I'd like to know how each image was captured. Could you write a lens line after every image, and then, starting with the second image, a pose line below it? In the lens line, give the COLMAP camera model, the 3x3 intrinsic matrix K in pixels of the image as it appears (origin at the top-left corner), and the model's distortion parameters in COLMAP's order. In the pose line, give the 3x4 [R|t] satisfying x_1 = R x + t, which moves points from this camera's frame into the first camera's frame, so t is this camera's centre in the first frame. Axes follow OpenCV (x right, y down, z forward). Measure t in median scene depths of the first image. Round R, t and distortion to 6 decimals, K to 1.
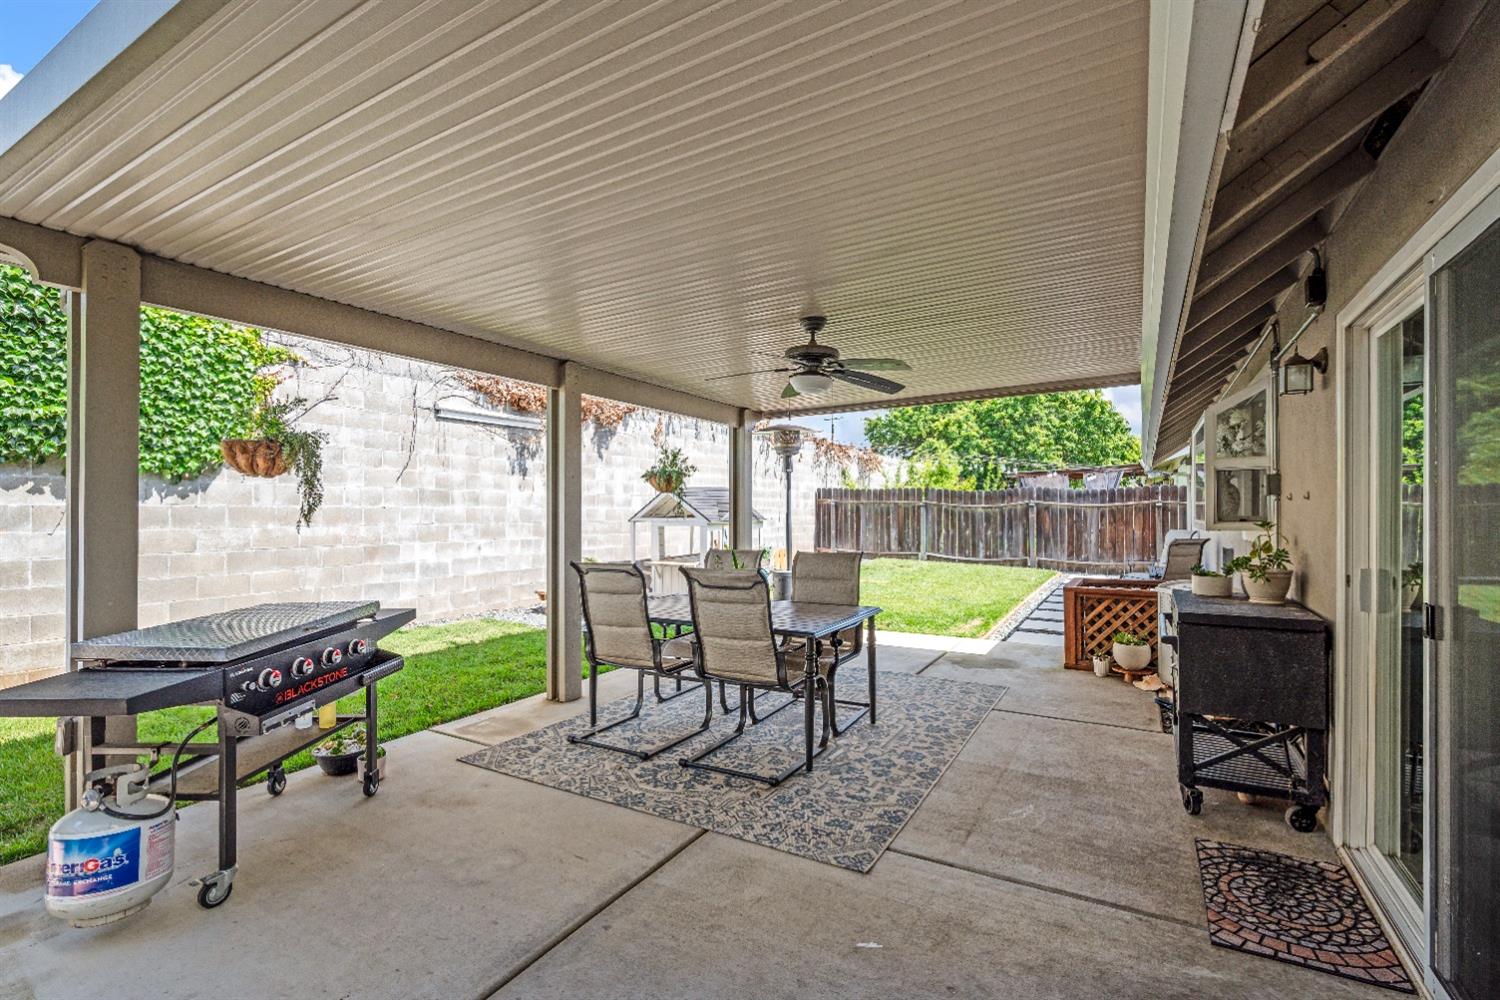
lens RADIAL K [[673.1, 0, 750.4], [0, 673.1, 511.4], [0, 0, 1]] dist [-0.001404, -0.000076]
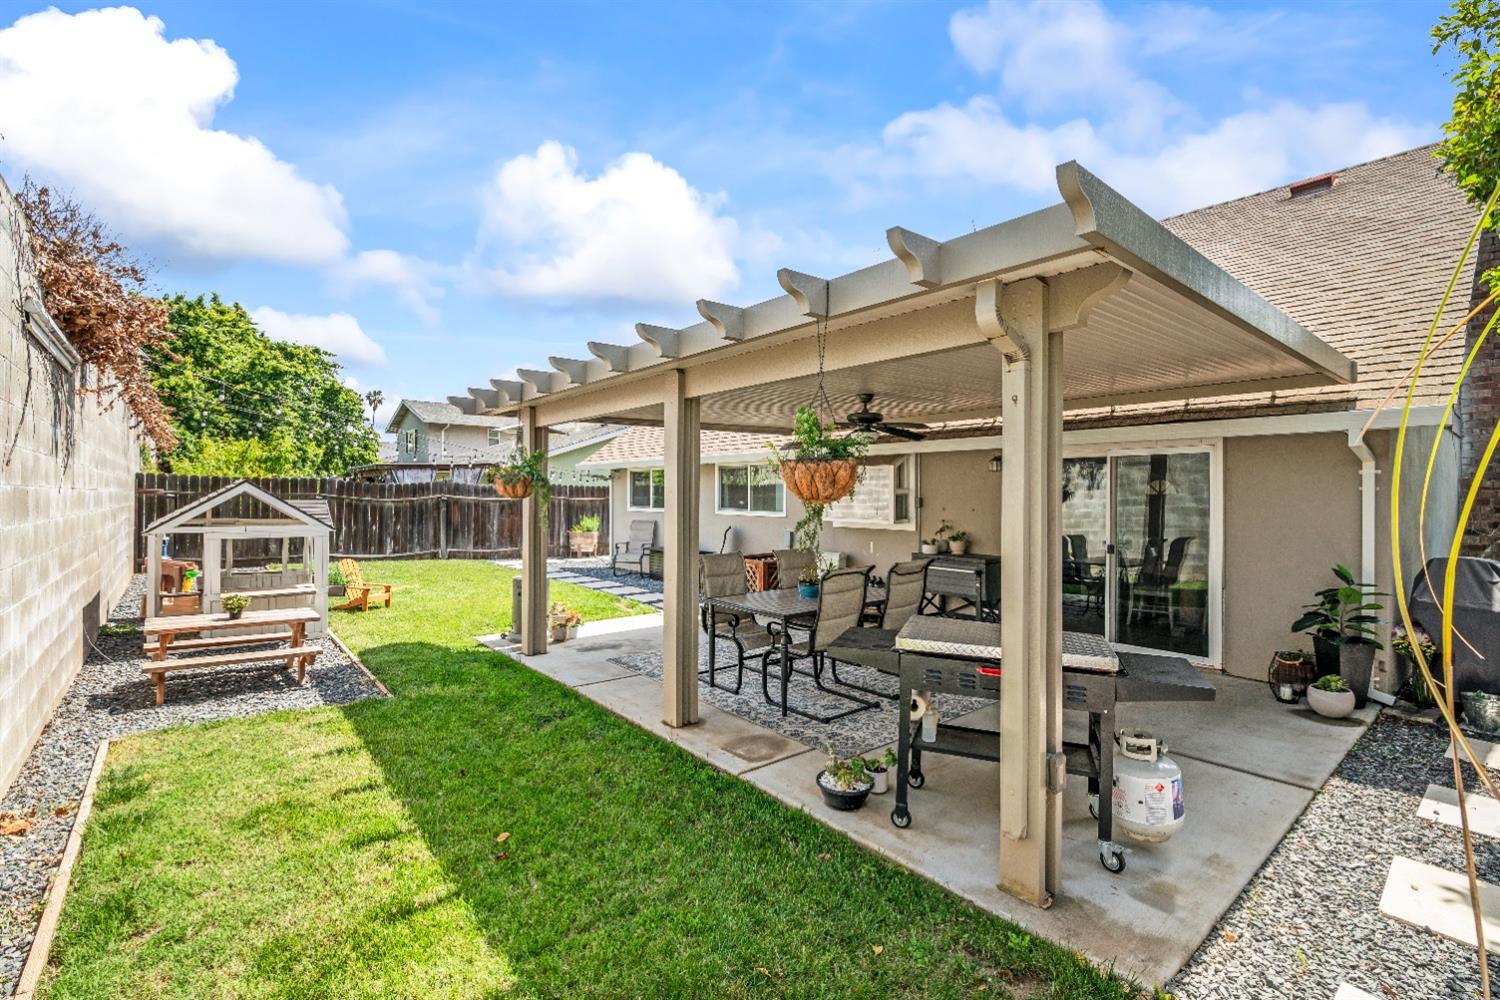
lens RADIAL K [[673.1, 0, 750.4], [0, 673.1, 511.4], [0, 0, 1]] dist [-0.001404, -0.000076]
pose [[0.336440, -0.020357, 0.941485, -0.407164], [-0.002841, 0.999740, 0.022632, -0.015466], [-0.941701, -0.010289, 0.336295, 0.211426]]
